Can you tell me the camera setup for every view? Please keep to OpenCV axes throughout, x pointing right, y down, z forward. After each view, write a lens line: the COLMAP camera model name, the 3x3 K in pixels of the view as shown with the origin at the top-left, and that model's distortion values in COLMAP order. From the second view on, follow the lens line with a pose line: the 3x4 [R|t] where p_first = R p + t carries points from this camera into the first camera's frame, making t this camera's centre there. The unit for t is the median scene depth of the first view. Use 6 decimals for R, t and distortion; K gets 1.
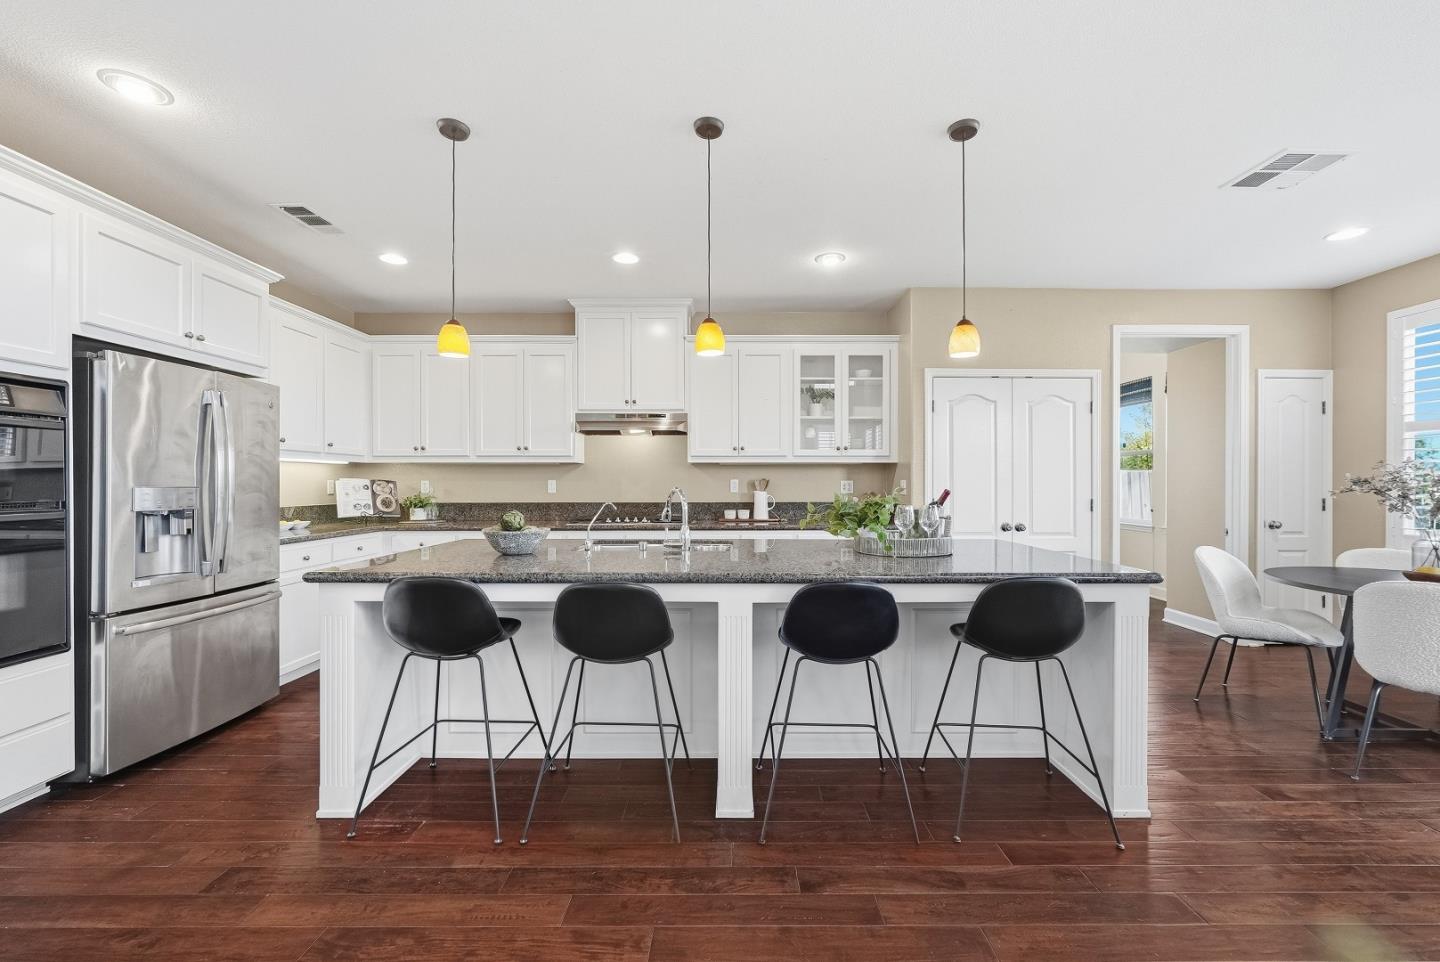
lens RADIAL K [[572.0, 0, 729.5], [0, 572.0, 485.2], [0, 0, 1]] dist [-0.006571, 0.000609]
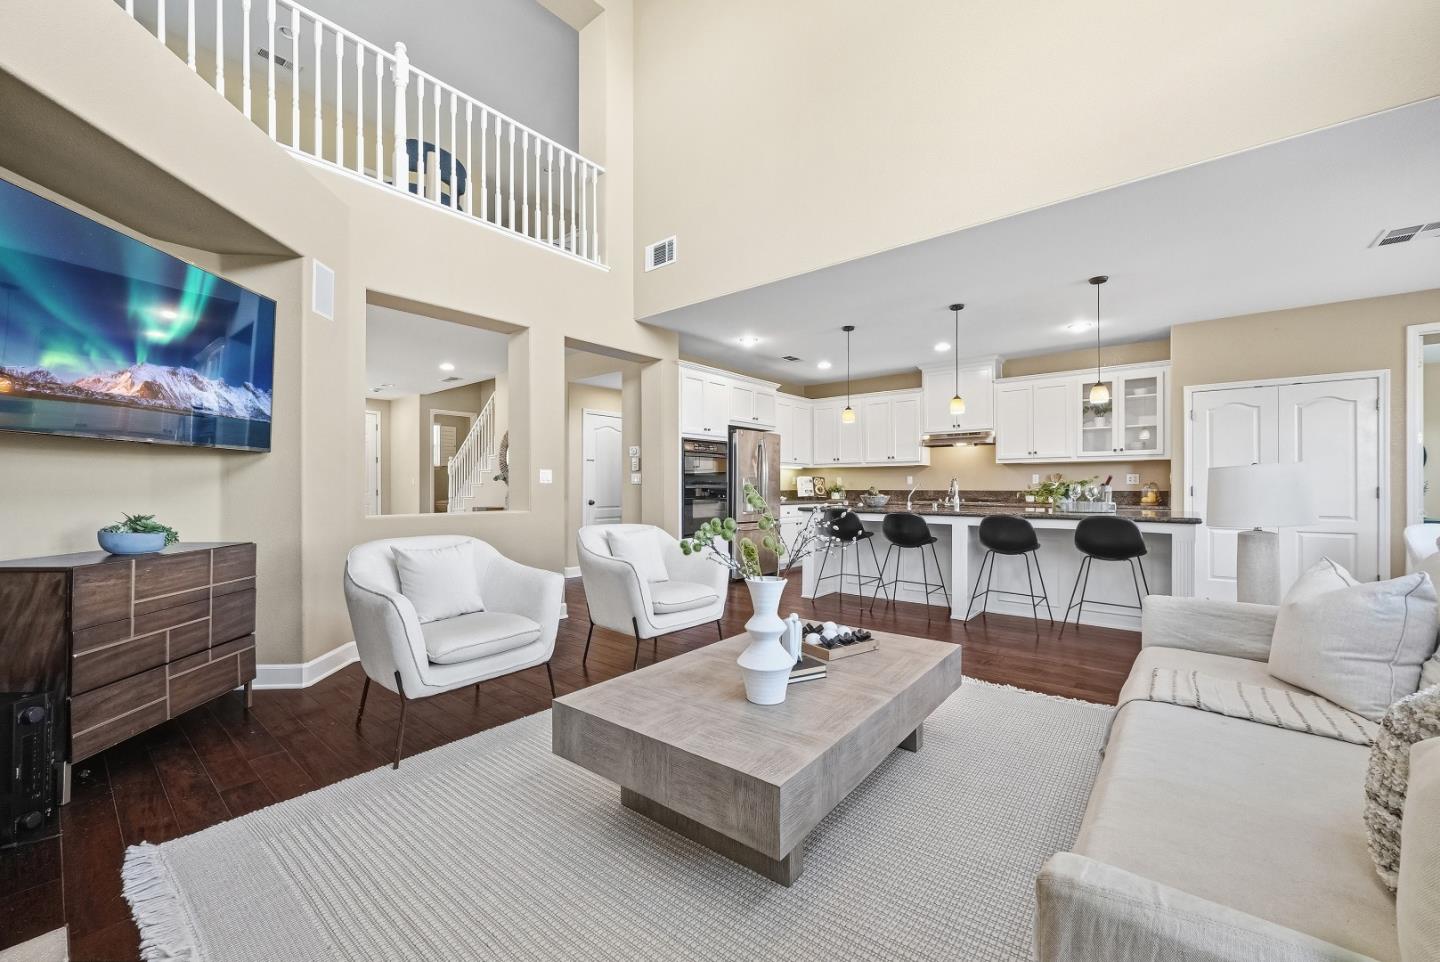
lens RADIAL K [[572.0, 0, 725.8], [0, 572.0, 486.7], [0, 0, 1]] dist [-0.006571, 0.000609]
pose [[0.769492, 0.000436, -0.638657, 0.340864], [-0.003279, 0.999989, -0.003268, 0.028804], [0.638649, 0.004609, 0.769485, -0.610168]]
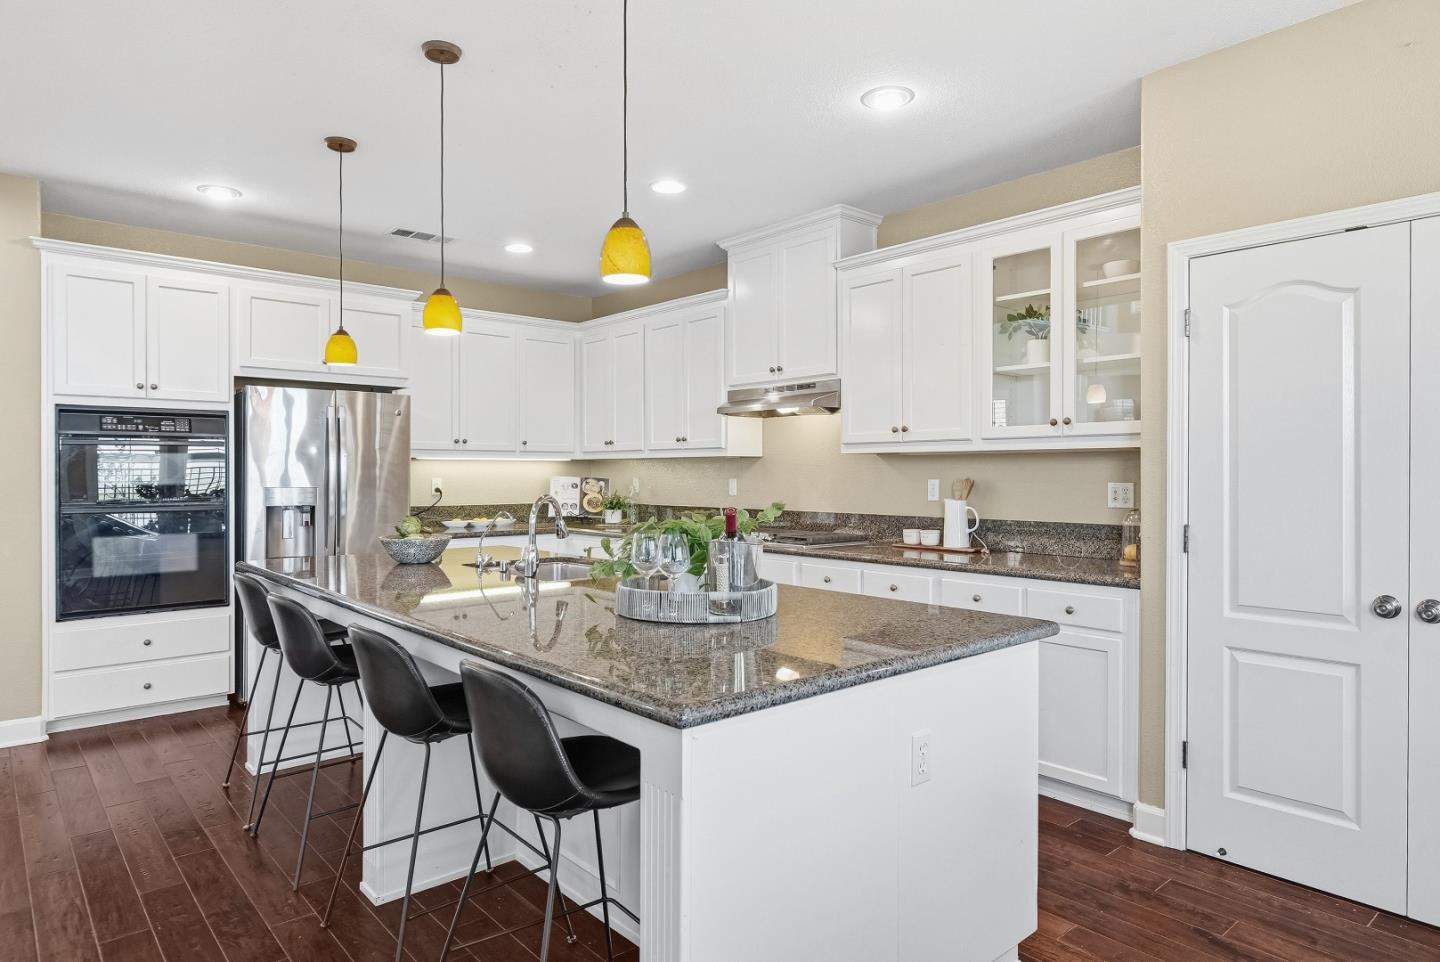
lens RADIAL K [[860.7, 0, 728.8], [0, 860.7, 466.3], [0, 0, 1]] dist [-0.000049, 0.003328]
pose [[0.664109, -0.005748, -0.747614, 0.582449], [-0.002131, 0.999952, -0.009581, -0.015147], [0.747633, 0.007956, 0.664064, 0.250004]]
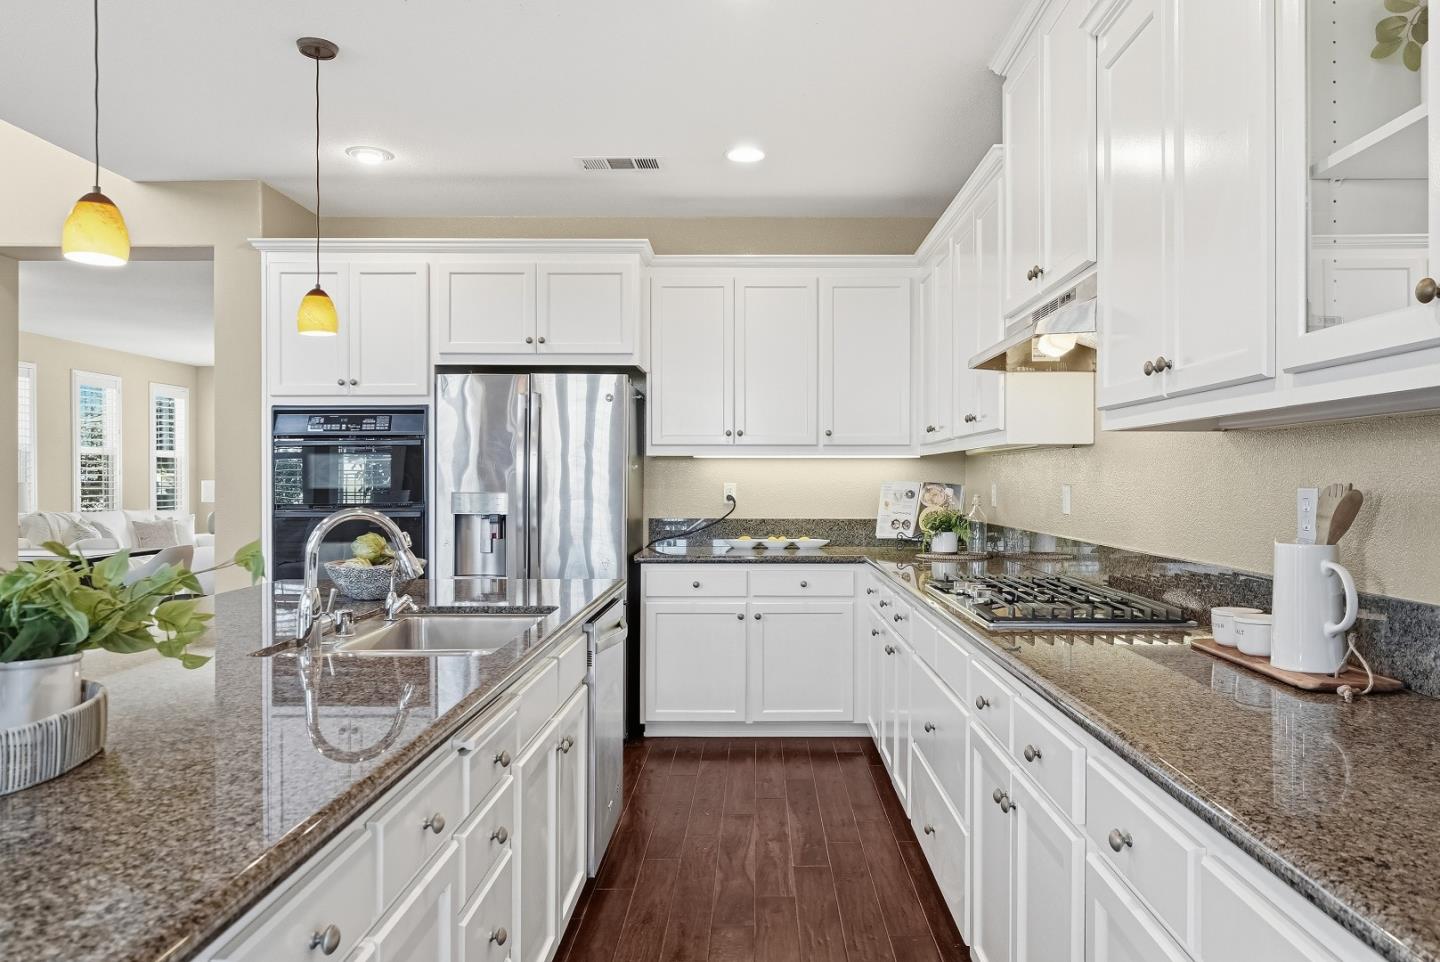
lens RADIAL K [[987.9, 0, 736.3], [0, 987.9, 477.5], [0, 0, 1]] dist [0.034226, 0.000648]
pose [[-0.009036, -0.002080, -0.999957, 0.463081], [-0.002579, 0.999995, -0.002057, -0.012337], [0.999956, 0.002560, -0.009041, 0.811078]]
